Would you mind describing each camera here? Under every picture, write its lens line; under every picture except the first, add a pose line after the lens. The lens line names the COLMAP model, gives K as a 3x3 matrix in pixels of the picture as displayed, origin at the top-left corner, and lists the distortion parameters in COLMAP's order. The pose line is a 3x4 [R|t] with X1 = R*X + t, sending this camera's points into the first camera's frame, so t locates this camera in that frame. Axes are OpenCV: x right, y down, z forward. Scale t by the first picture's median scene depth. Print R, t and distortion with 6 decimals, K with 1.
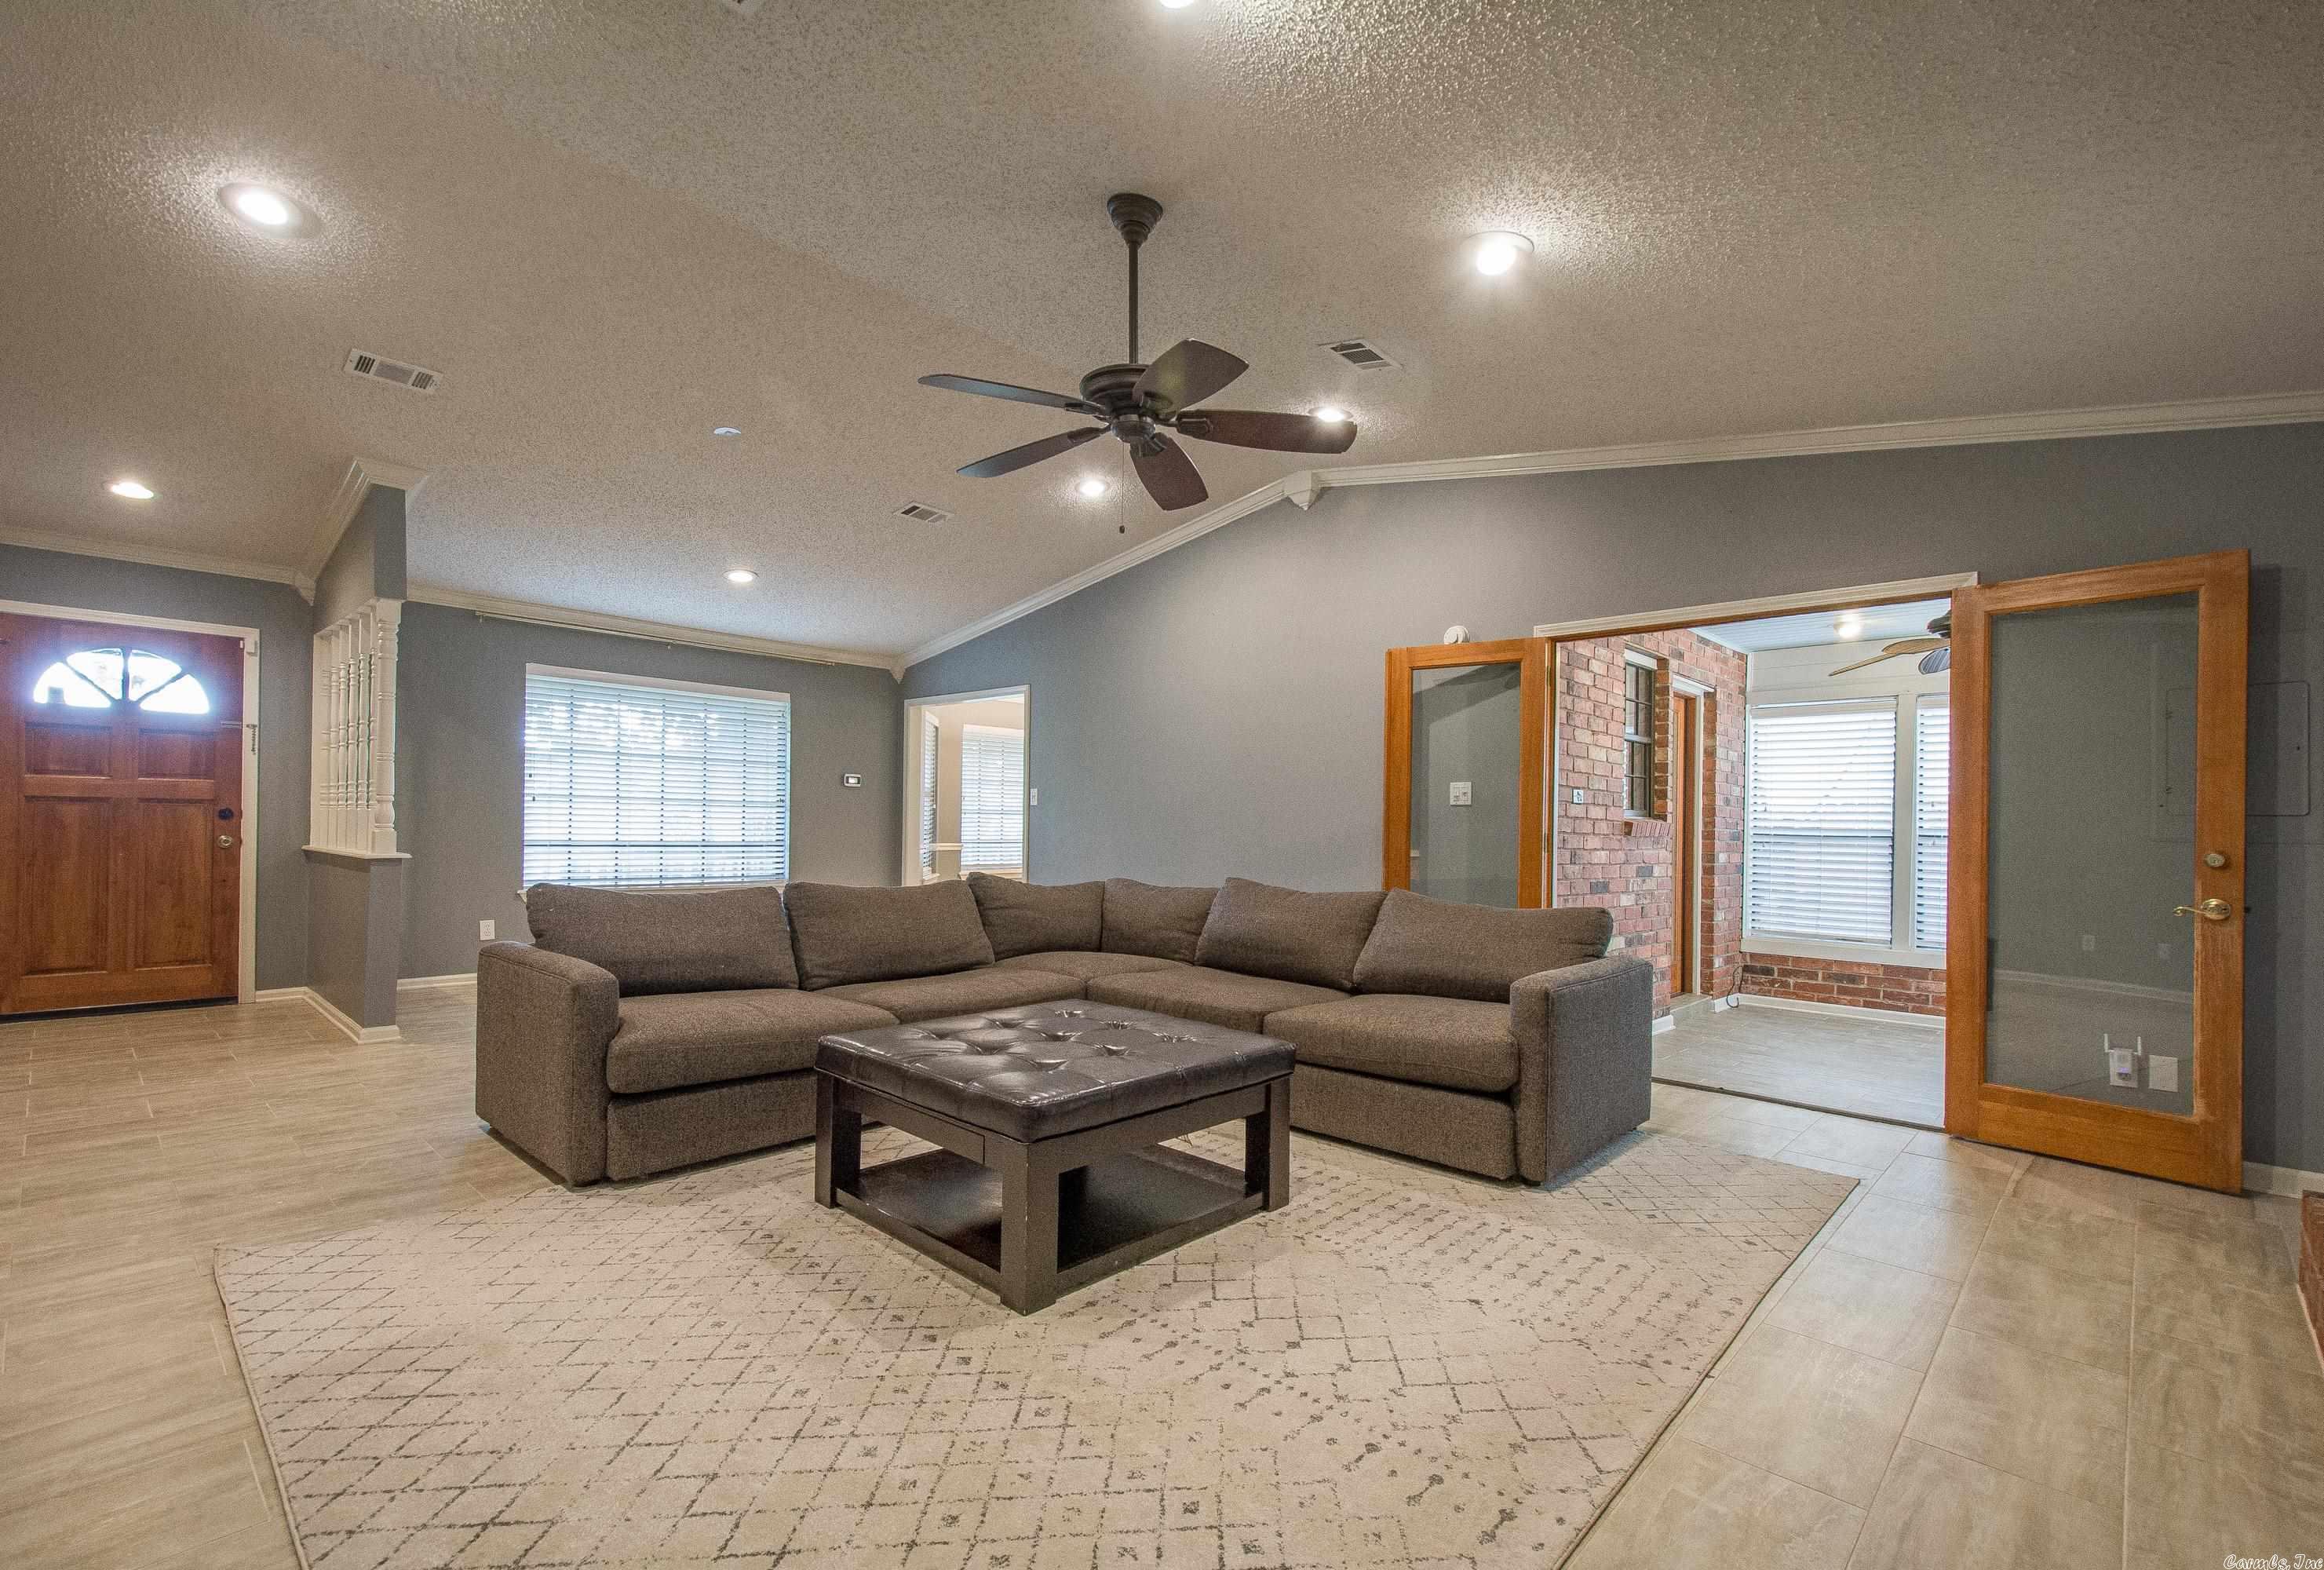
lens RADIAL K [[1042.4, 0, 1176.2], [0, 1042.4, 802.6], [0, 0, 1]] dist [0.014043, -0.004103]
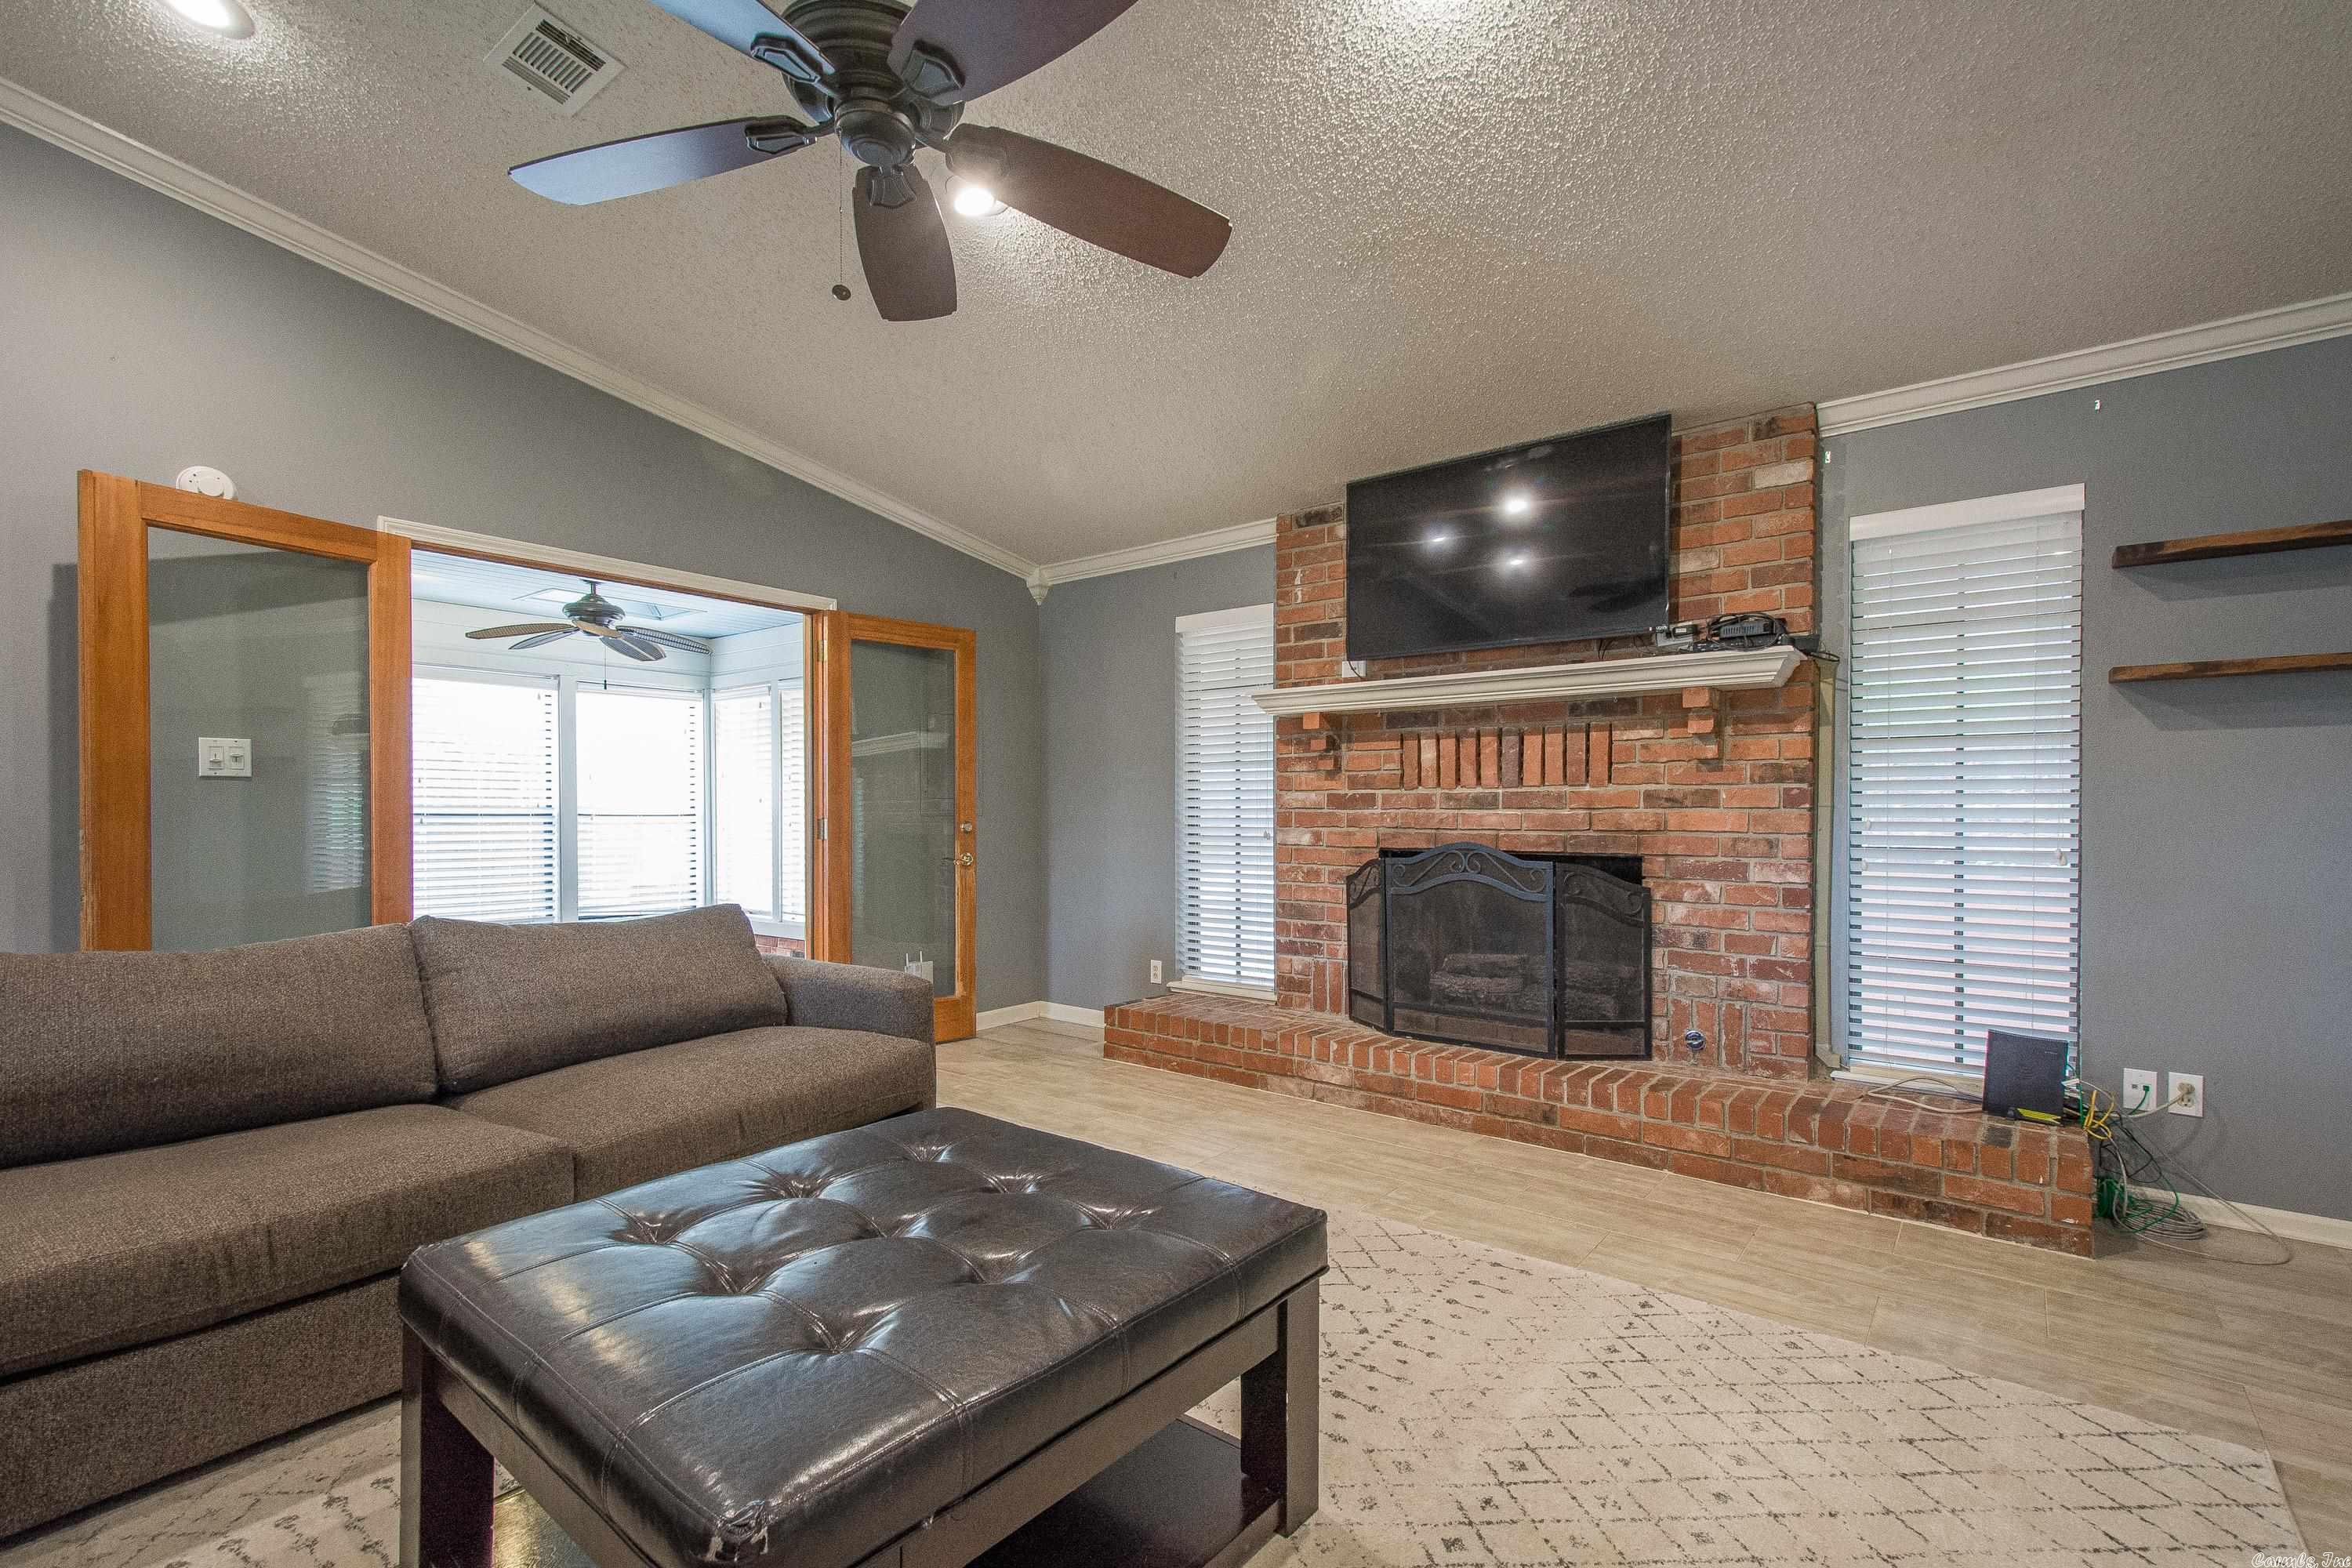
lens RADIAL K [[1036.1, 0, 1203.1], [0, 1036.1, 821.7], [0, 0, 1]] dist [0.012760, -0.002549]
pose [[-0.087488, -0.024964, 0.995853, -0.363175], [-0.023316, 0.999463, 0.023006, 0.001308], [-0.995893, -0.021207, -0.088023, 0.497748]]
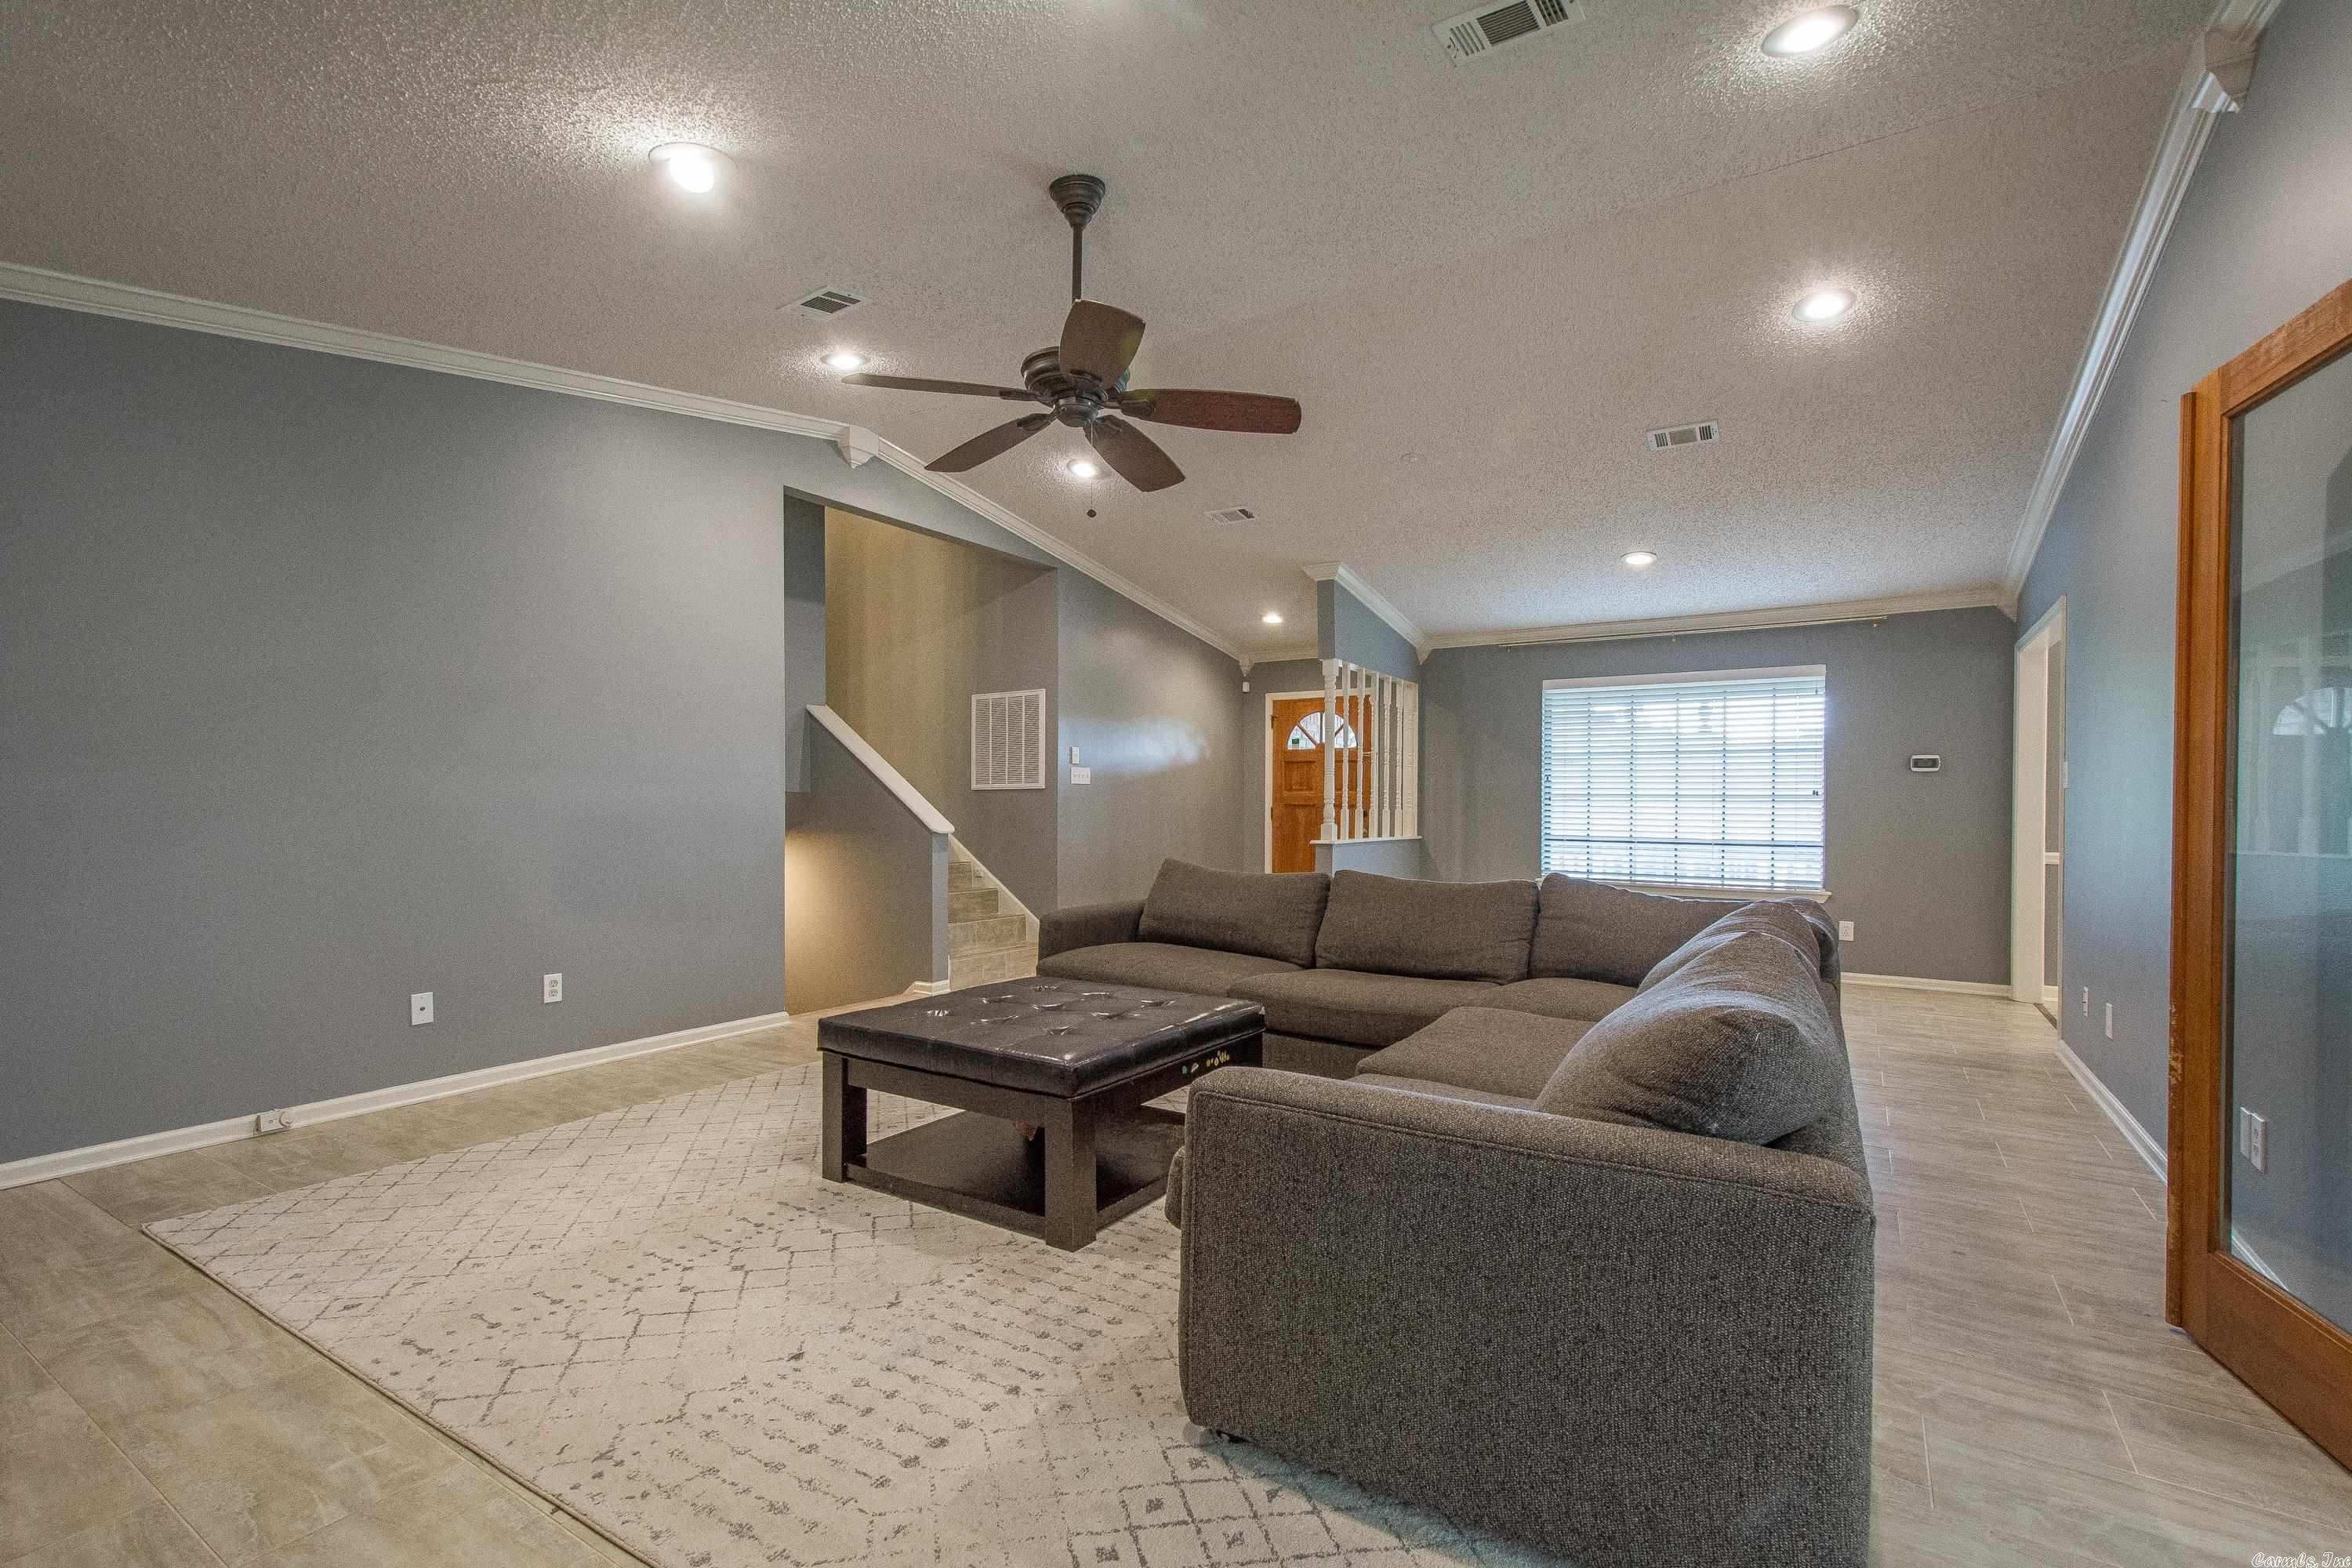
lens RADIAL K [[1036.1, 0, 1192.7], [0, 1036.1, 797.0], [0, 0, 1]] dist [0.012760, -0.002549]
pose [[0.181950, -0.025709, -0.982972, 0.545857], [0.017157, 0.999589, -0.022968, 0.018595], [0.983158, -0.012686, 0.182316, 0.531696]]
